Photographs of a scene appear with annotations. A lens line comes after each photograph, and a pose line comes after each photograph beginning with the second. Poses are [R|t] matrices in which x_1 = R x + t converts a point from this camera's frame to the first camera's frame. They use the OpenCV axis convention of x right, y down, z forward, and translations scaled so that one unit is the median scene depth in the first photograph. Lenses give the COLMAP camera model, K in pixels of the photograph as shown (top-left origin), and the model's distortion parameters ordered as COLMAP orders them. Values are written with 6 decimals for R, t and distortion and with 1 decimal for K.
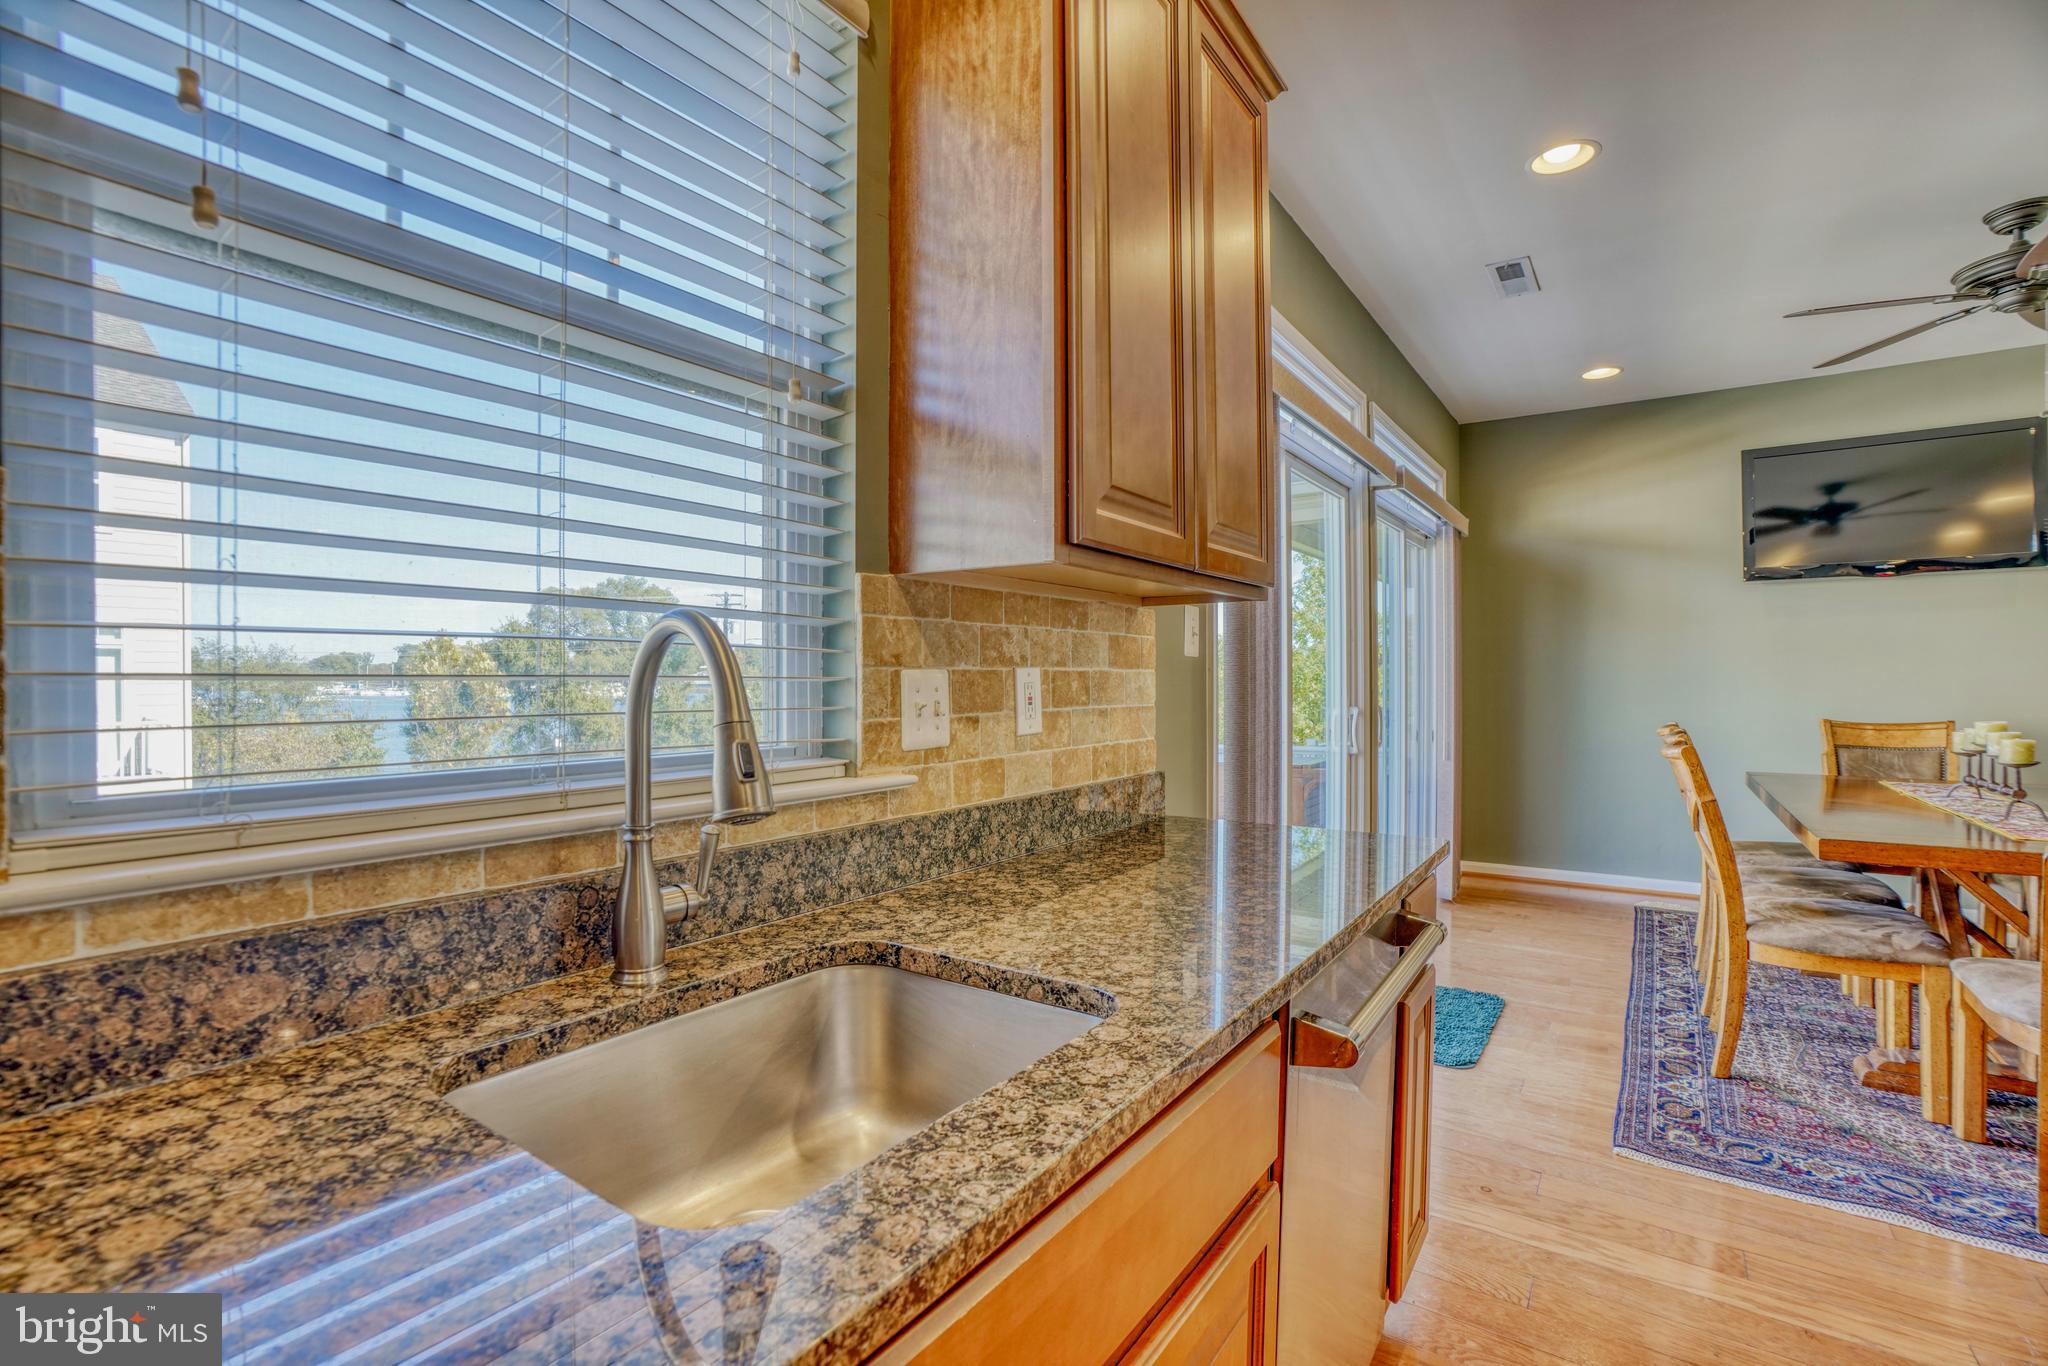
lens RADIAL K [[938.6, 0, 1017.8], [0, 938.6, 685.8], [0, 0, 1]] dist [-0.012378, 0.001766]
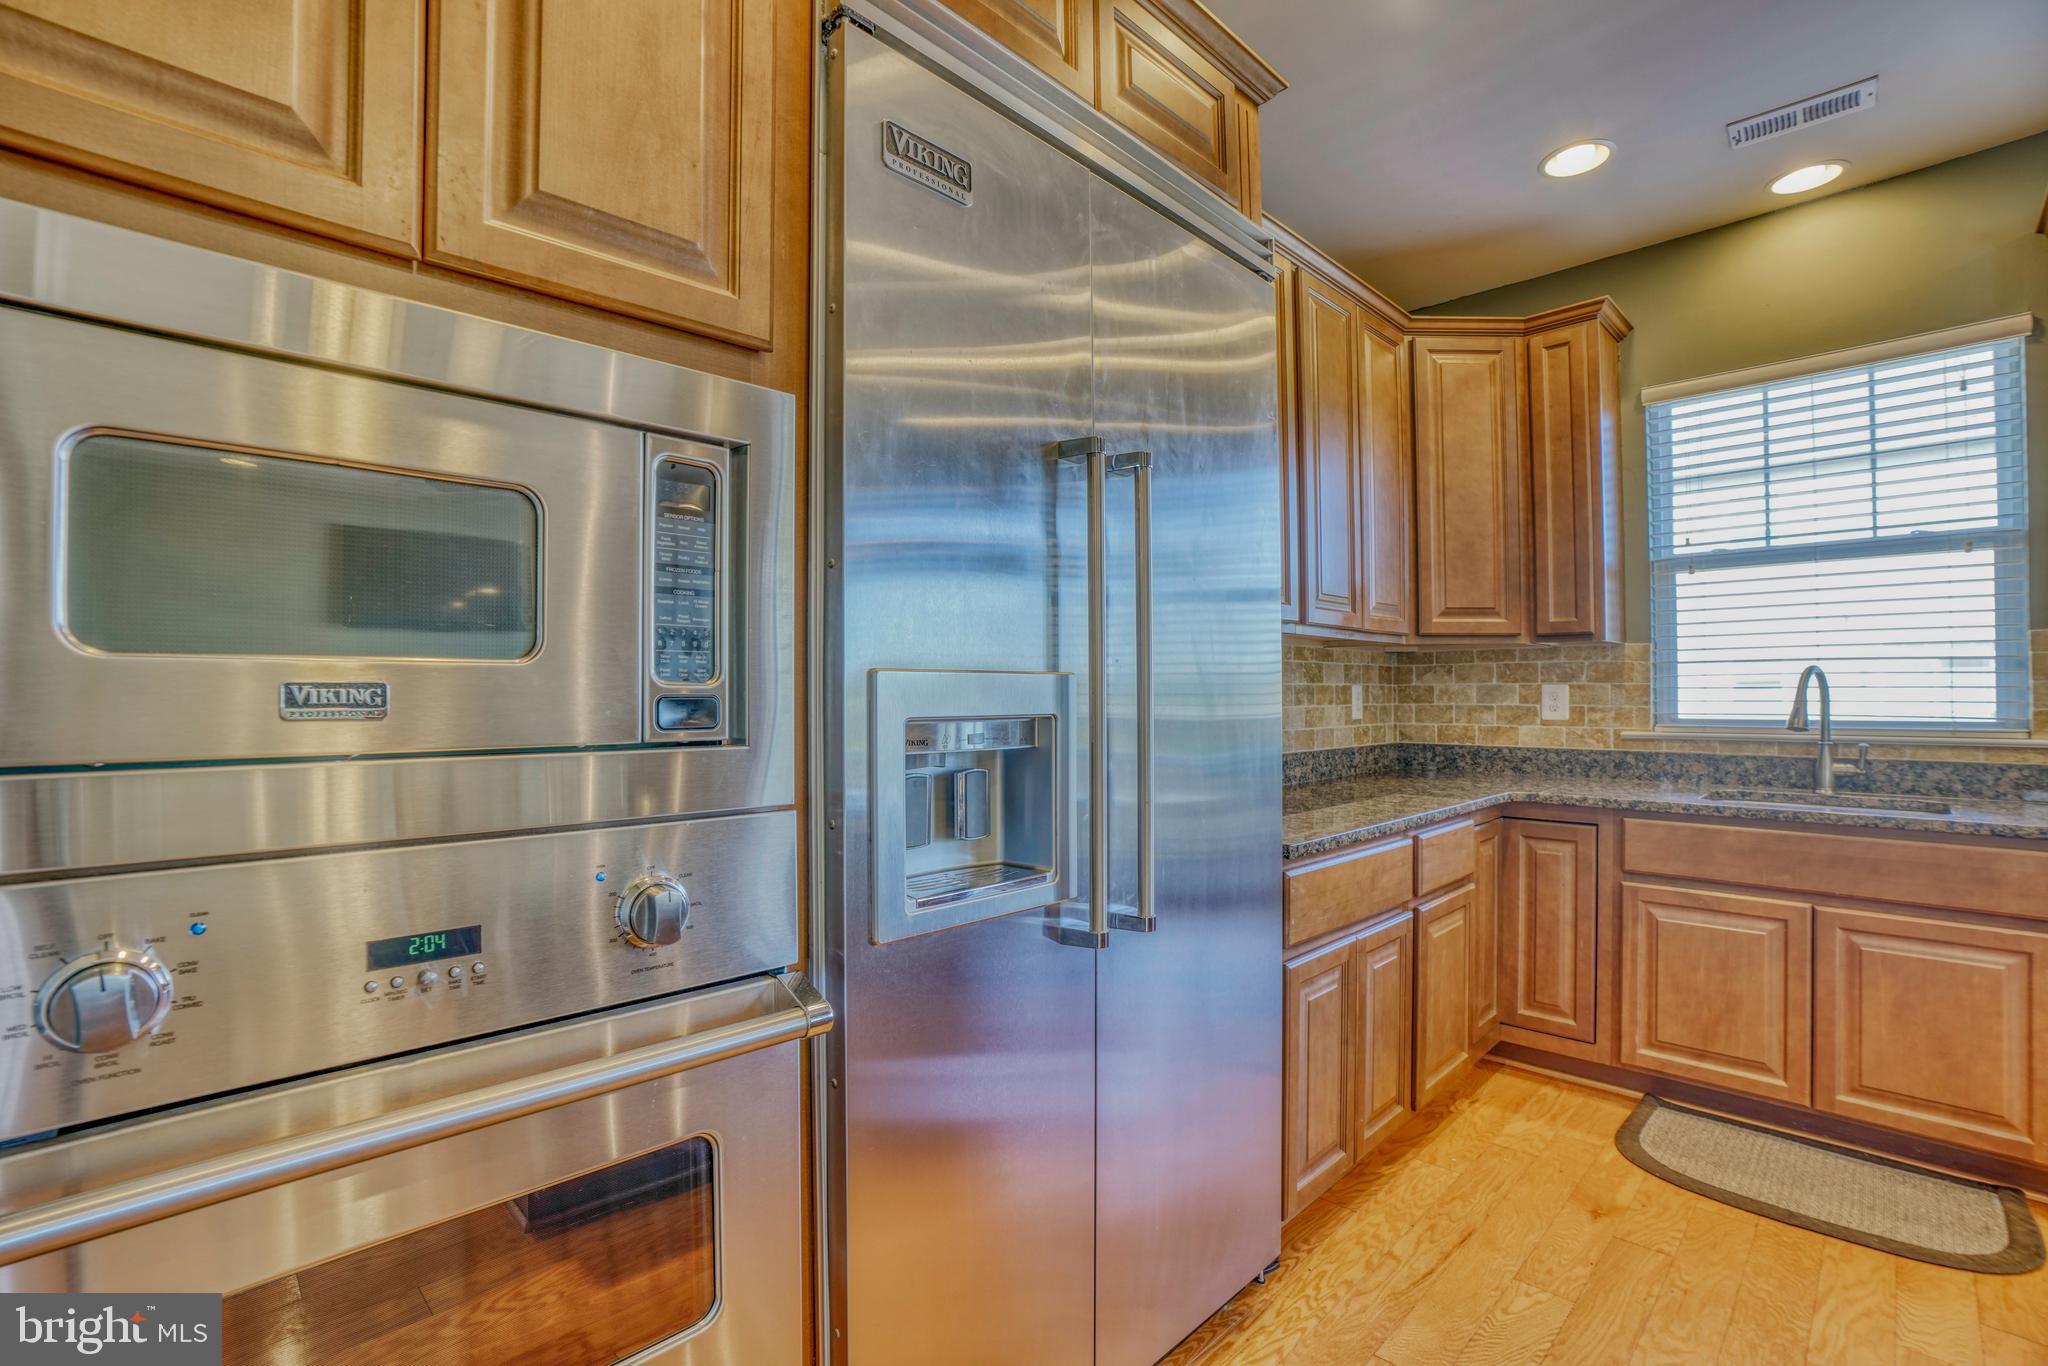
lens RADIAL K [[938.6, 0, 1019.0], [0, 938.6, 688.3], [0, 0, 1]] dist [-0.012378, 0.001766]
pose [[-0.168778, -0.008199, -0.985620, 3.303499], [0.002327, 0.999959, -0.008717, 0.017154], [0.985651, -0.003765, -0.168752, -1.093005]]
